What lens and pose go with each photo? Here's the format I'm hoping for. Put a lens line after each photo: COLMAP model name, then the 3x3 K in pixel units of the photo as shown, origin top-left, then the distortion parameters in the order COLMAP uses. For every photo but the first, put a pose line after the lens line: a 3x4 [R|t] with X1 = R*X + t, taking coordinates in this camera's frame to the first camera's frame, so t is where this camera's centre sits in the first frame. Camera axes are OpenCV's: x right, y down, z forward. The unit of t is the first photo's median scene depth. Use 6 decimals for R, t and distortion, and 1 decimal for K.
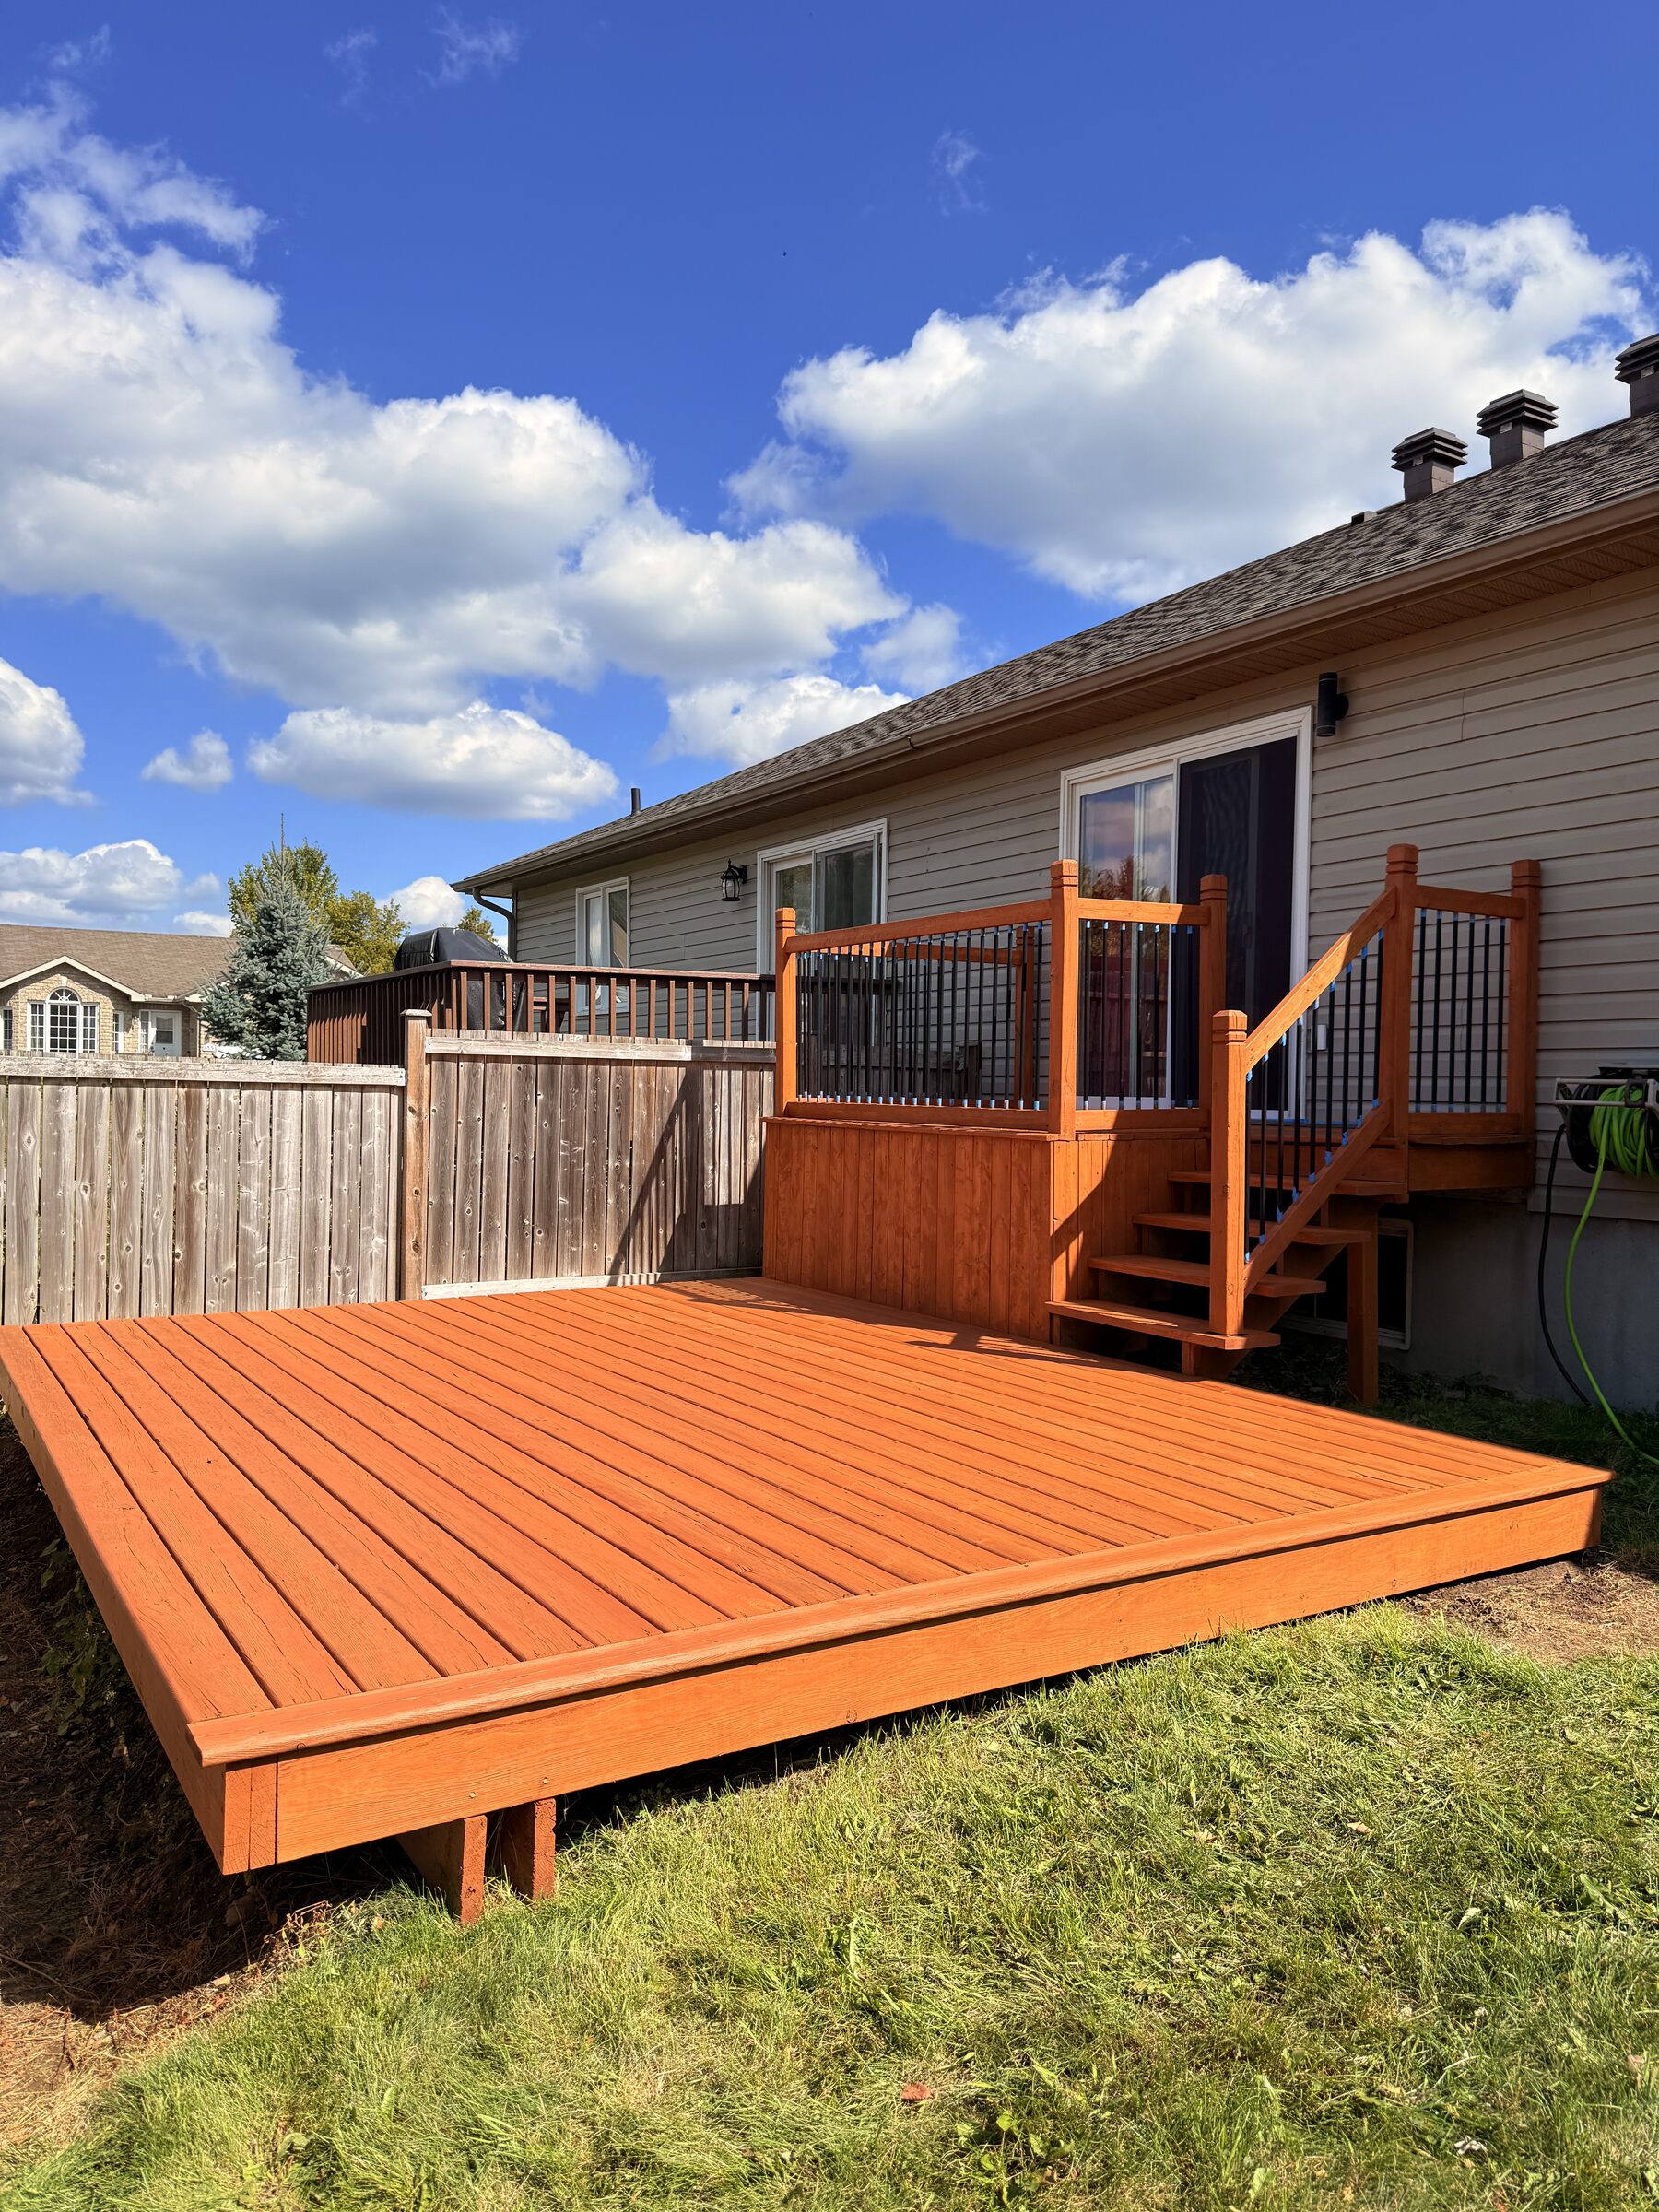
lens RADIAL K [[1560.2, 0, 832.7], [0, 1560.2, 1151.1], [0, 0, 1]] dist [0.170886, -0.358465]
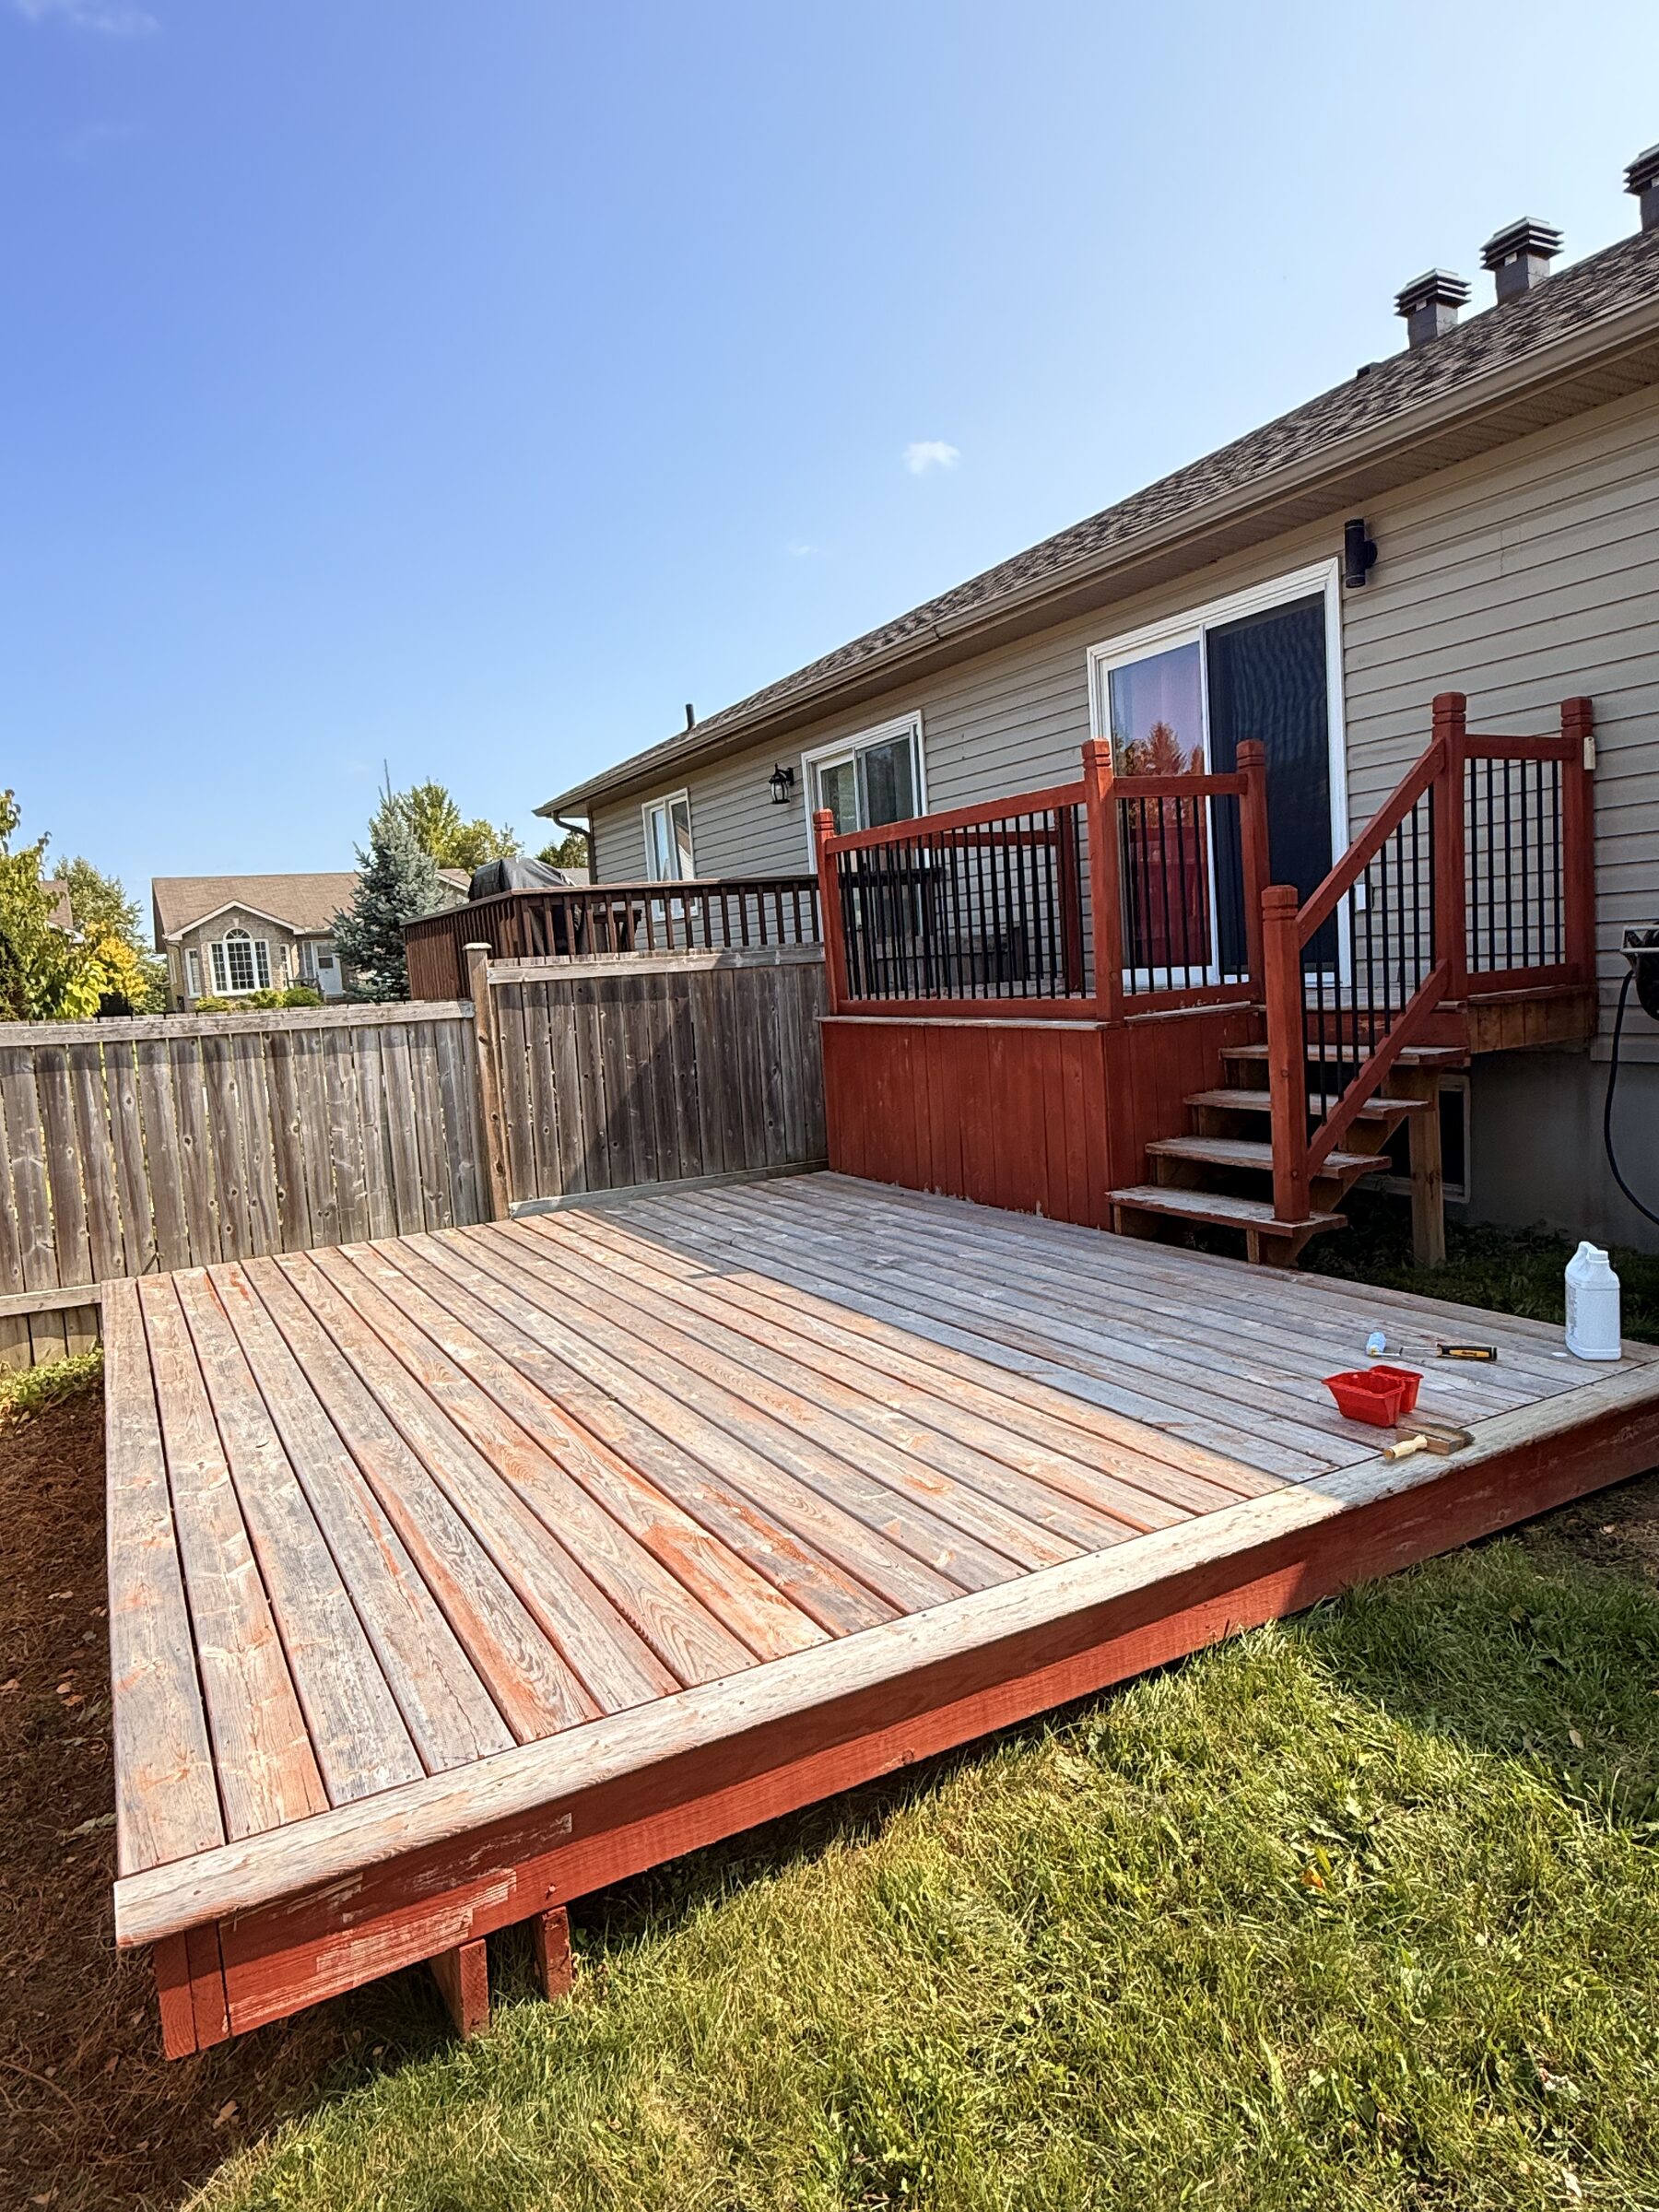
lens RADIAL K [[1361.3, 0, 829.5], [0, 1361.3, 1106.0], [0, 0, 1]] dist [0.000202, 0.000911]
pose [[0.994723, -0.076246, -0.068645, 0.020210], [0.080948, 0.994358, 0.068553, -0.024978], [0.063031, -0.073748, 0.995283, 0.112001]]
